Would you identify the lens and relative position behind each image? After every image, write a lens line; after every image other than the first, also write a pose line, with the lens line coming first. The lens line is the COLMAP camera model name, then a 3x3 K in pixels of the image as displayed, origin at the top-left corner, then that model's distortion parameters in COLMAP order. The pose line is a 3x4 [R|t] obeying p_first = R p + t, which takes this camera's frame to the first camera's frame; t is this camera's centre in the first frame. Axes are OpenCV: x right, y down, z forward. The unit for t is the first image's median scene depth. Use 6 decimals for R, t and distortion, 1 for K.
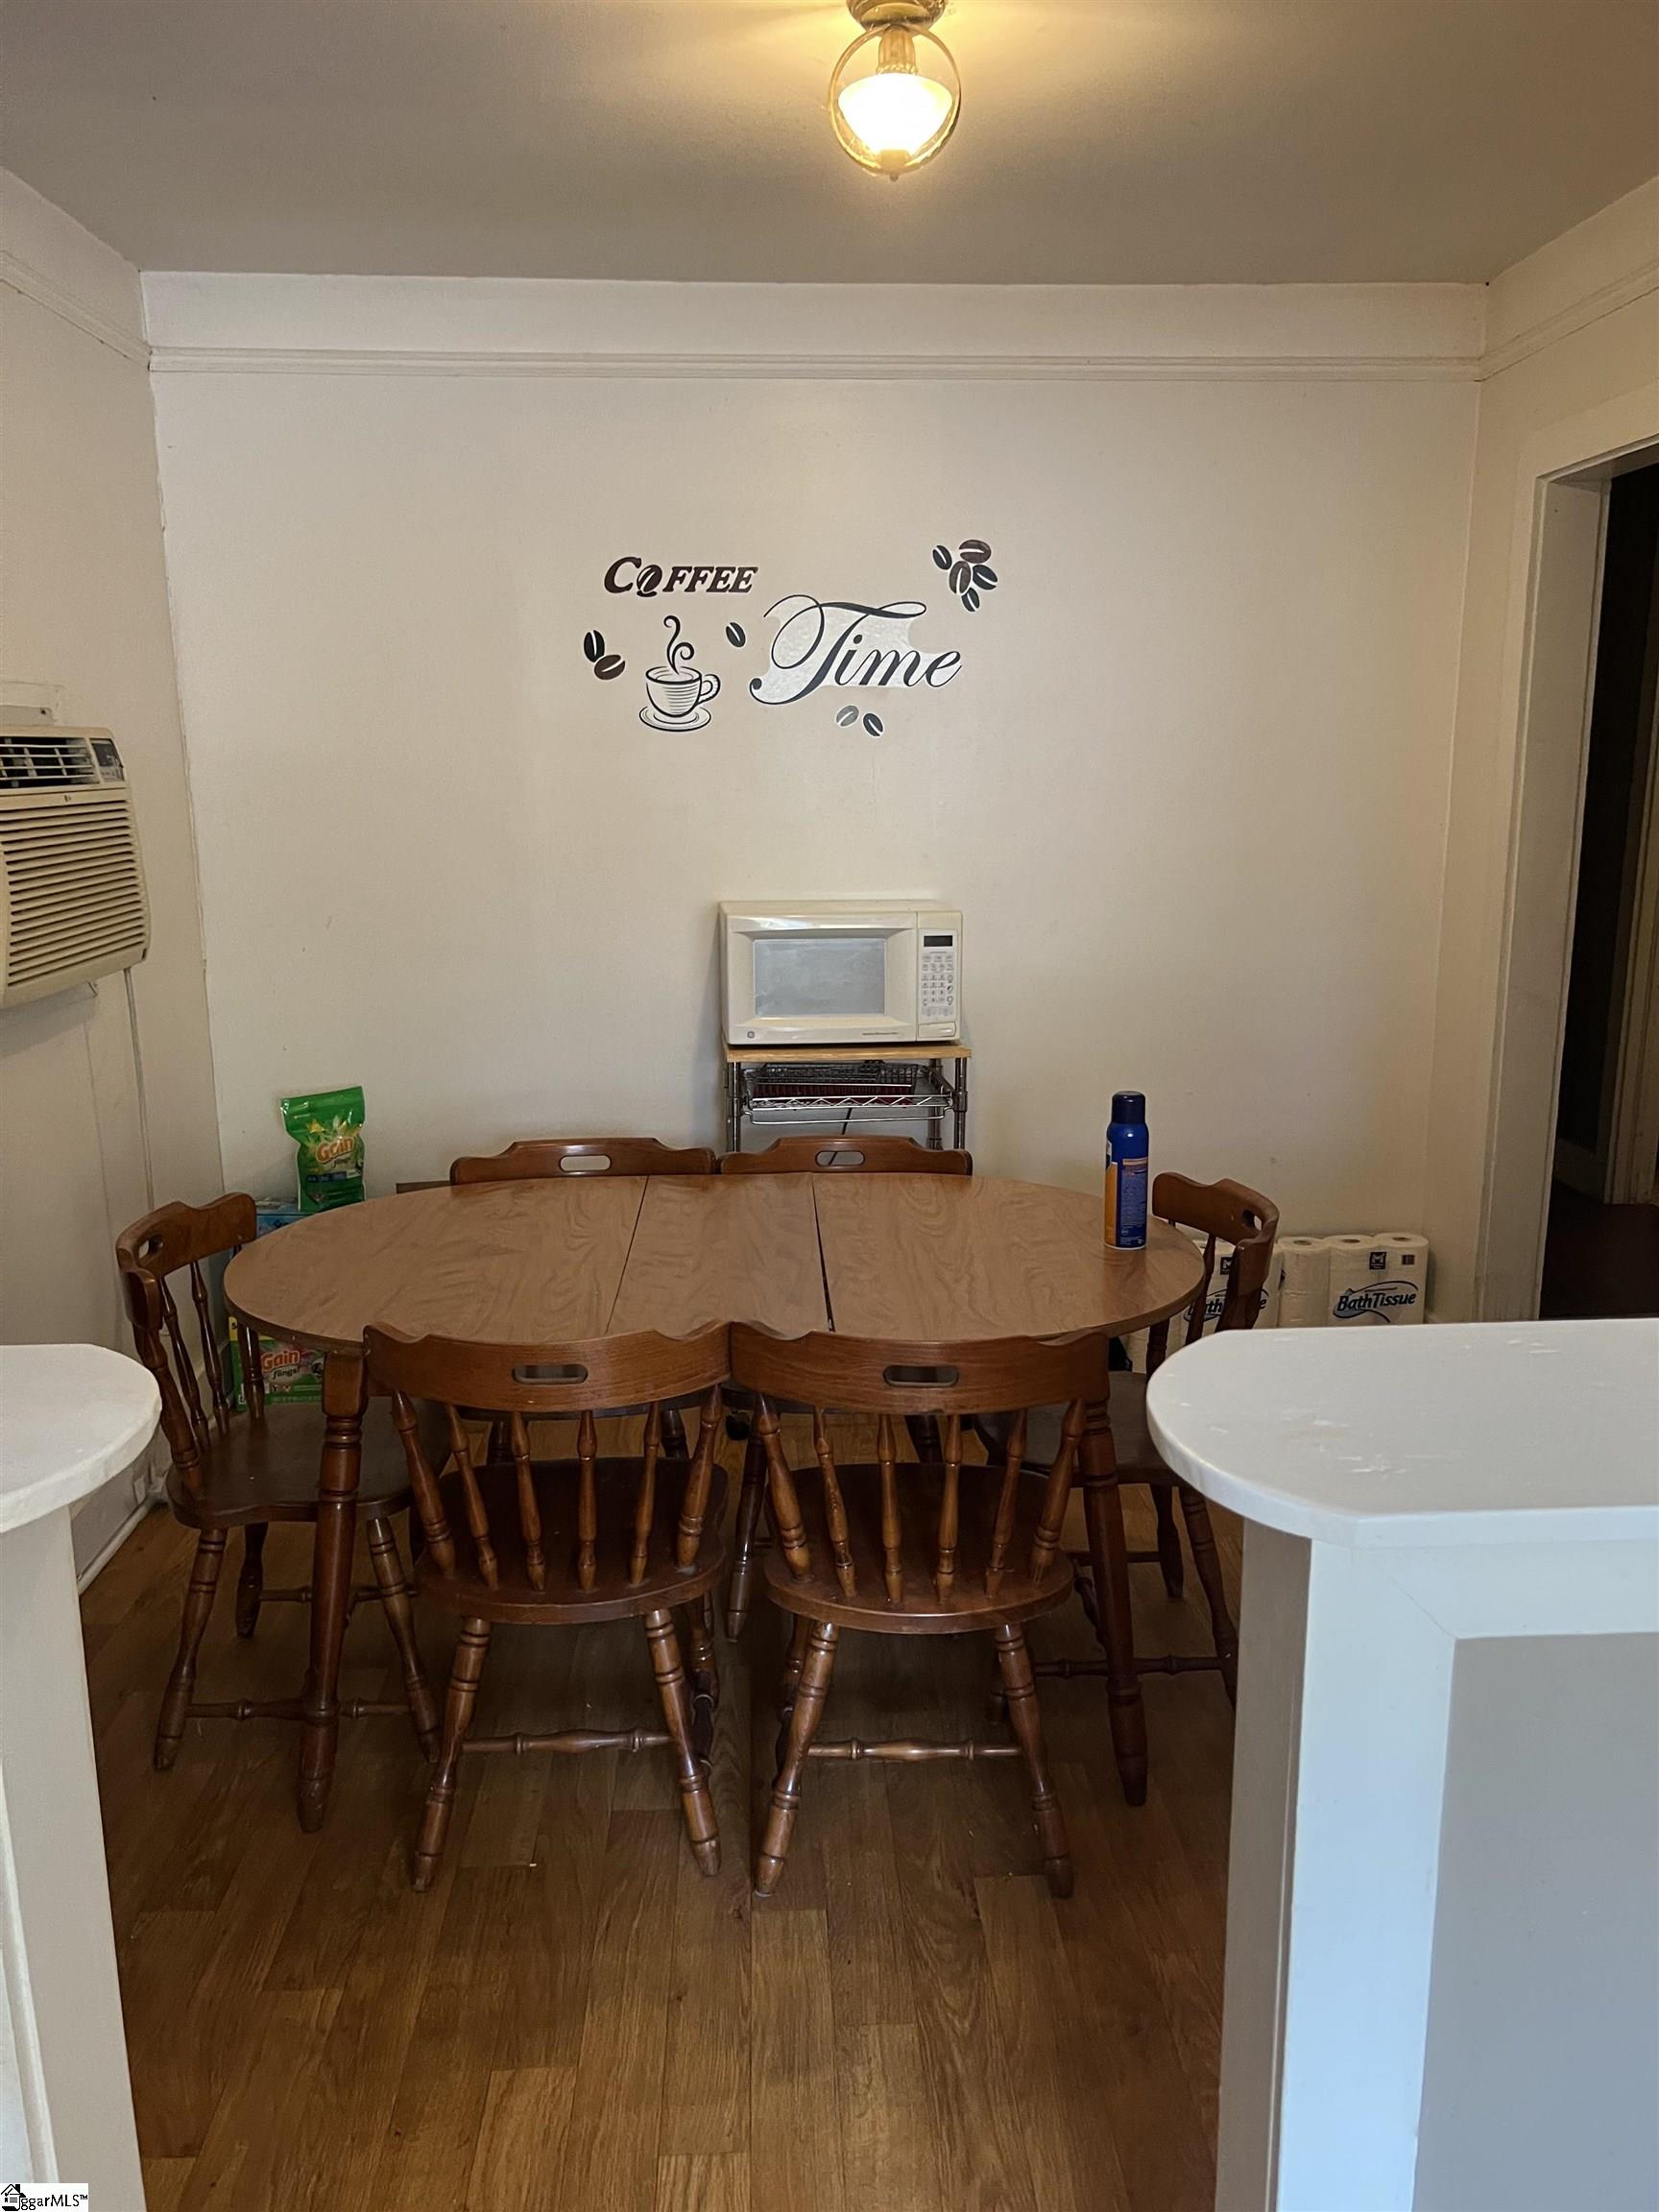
lens RADIAL K [[1666.9, 0, 846.9], [0, 1666.9, 1120.8], [0, 0, 1]] dist [0.045293, -0.054348]
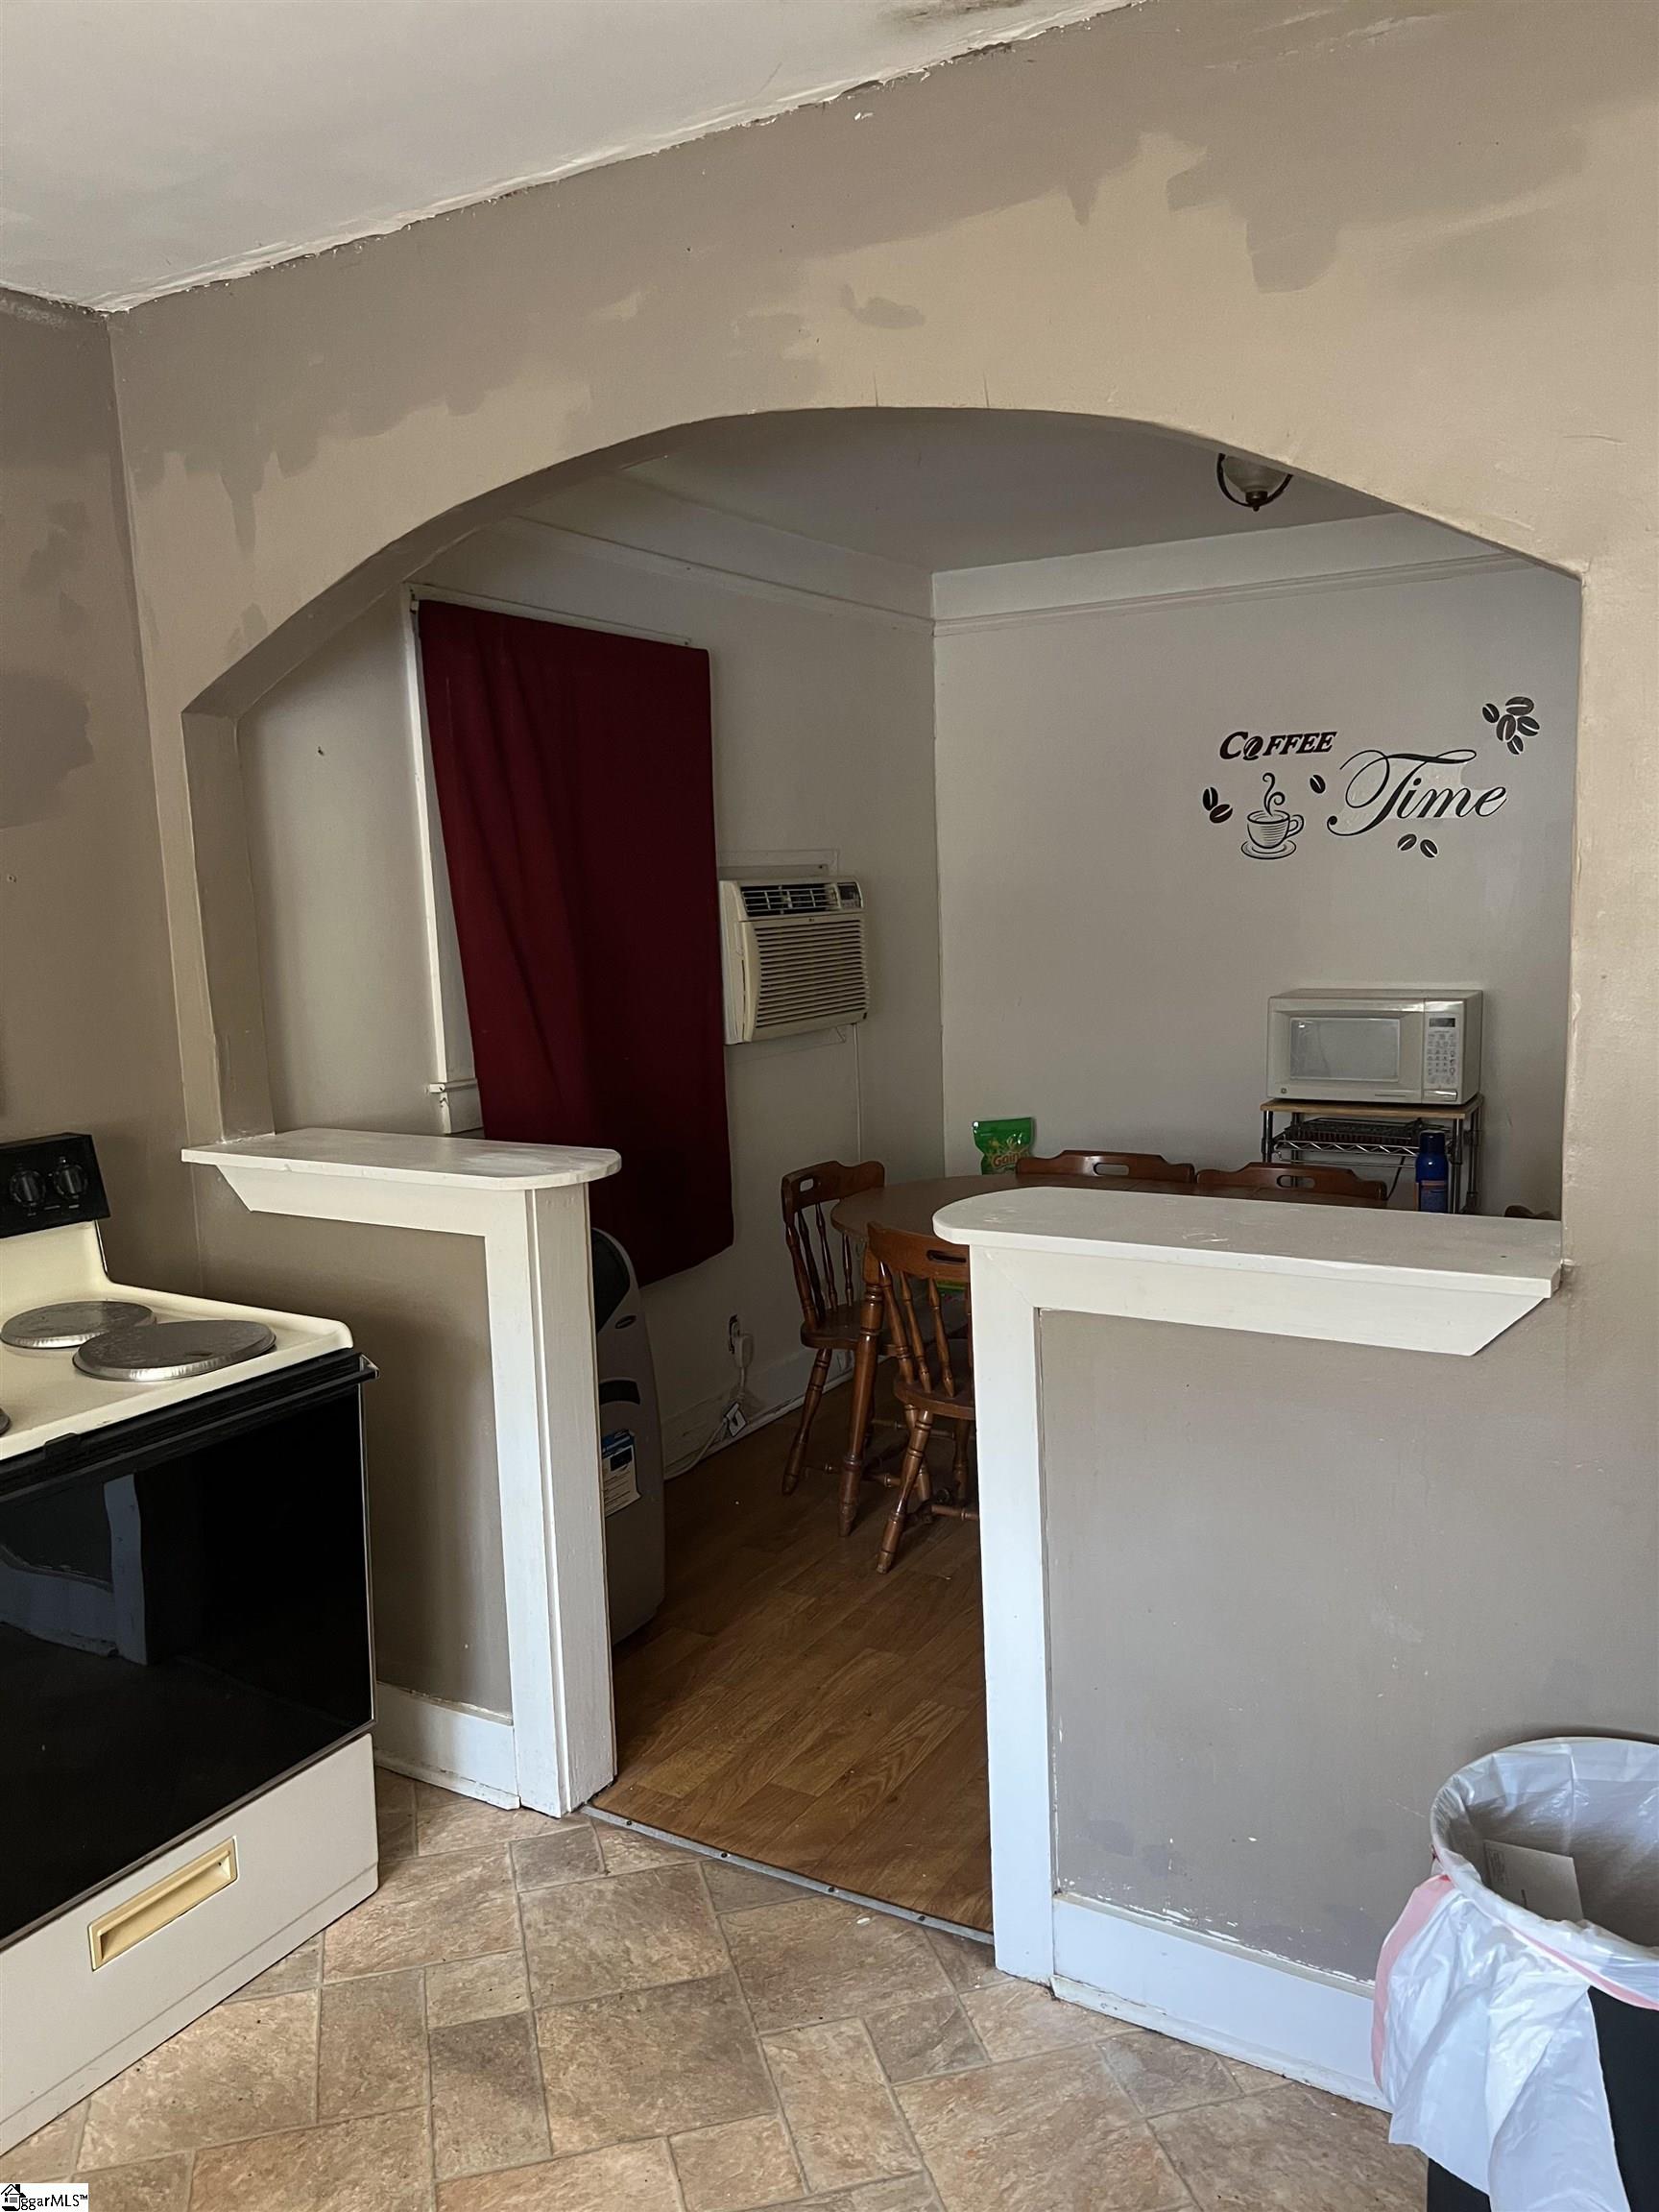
lens RADIAL K [[1666.9, 0, 827.7], [0, 1666.9, 1106.3], [0, 0, 1]] dist [0.045293, -0.054348]
pose [[0.830305, 0.055156, -0.554574, 0.351988], [-0.092326, 0.994954, -0.039276, 0.042057], [0.549609, 0.083813, 0.831207, -0.260756]]
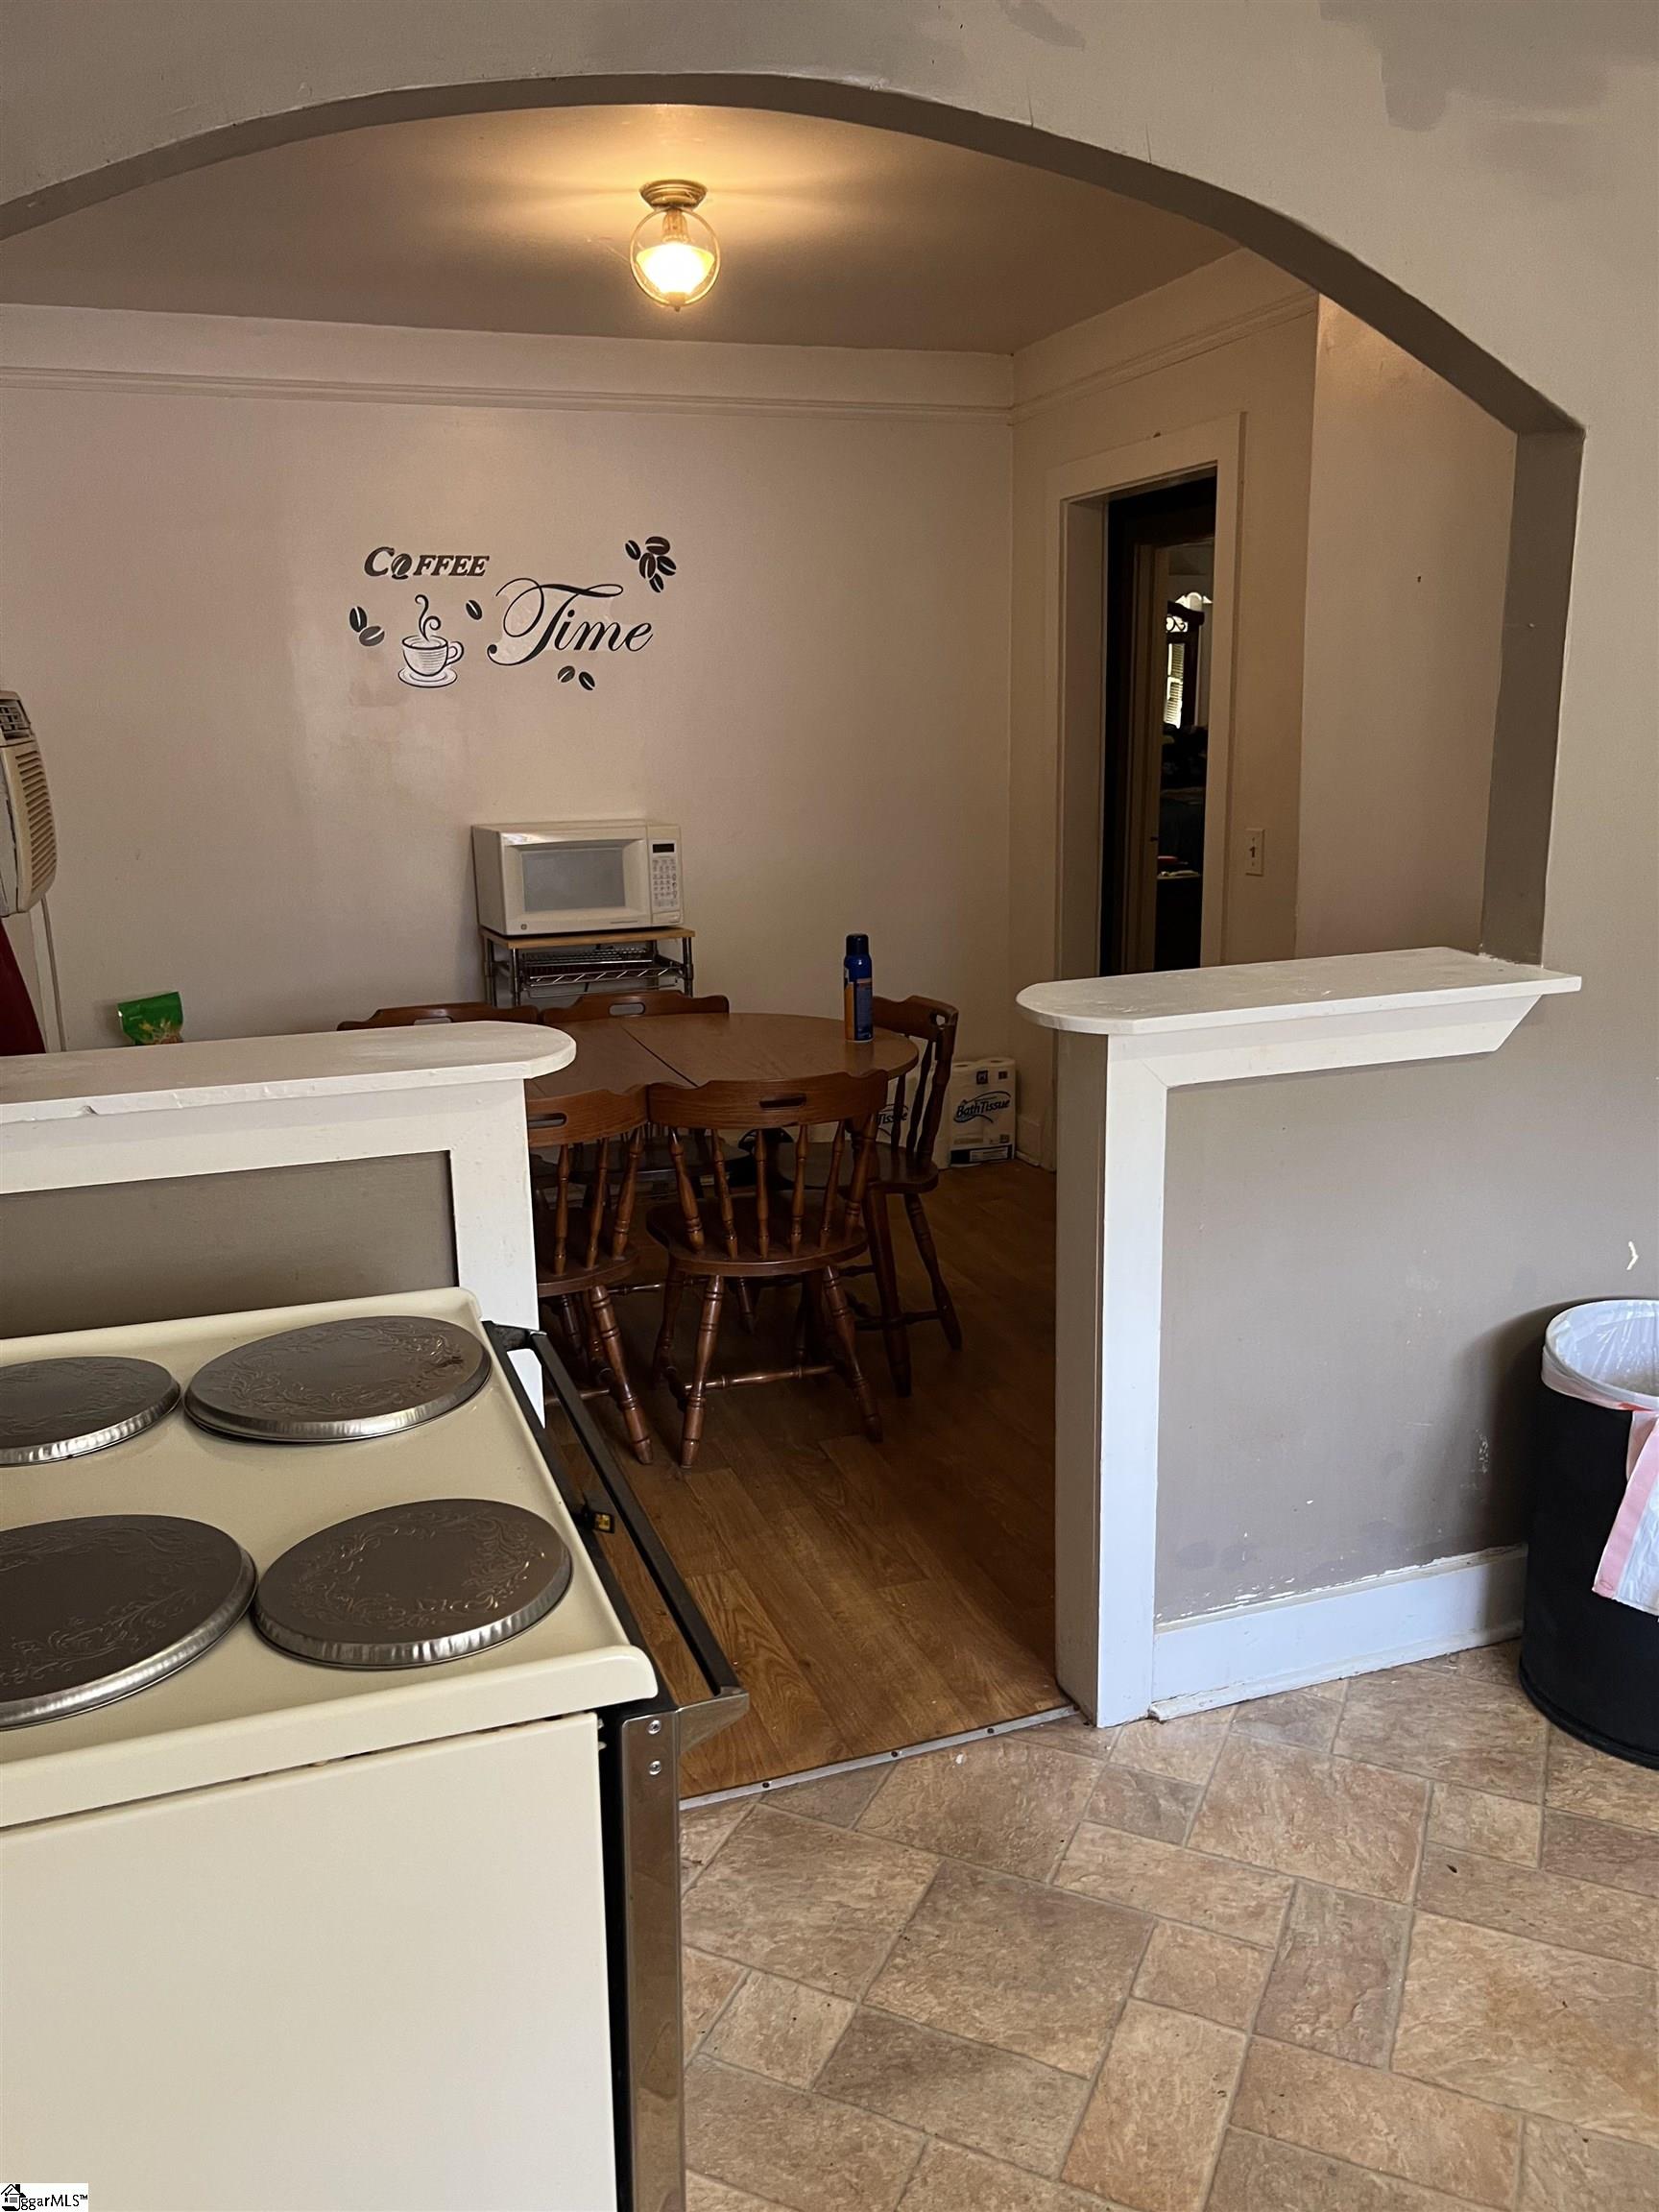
lens RADIAL K [[1666.9, 0, 814.7], [0, 1666.9, 1107.7], [0, 0, 1]] dist [0.045293, -0.054348]
pose [[0.960818, -0.079226, 0.265614, -0.185285], [0.073569, 0.996802, 0.031198, 0.060244], [-0.267237, -0.010435, 0.963574, -0.280028]]
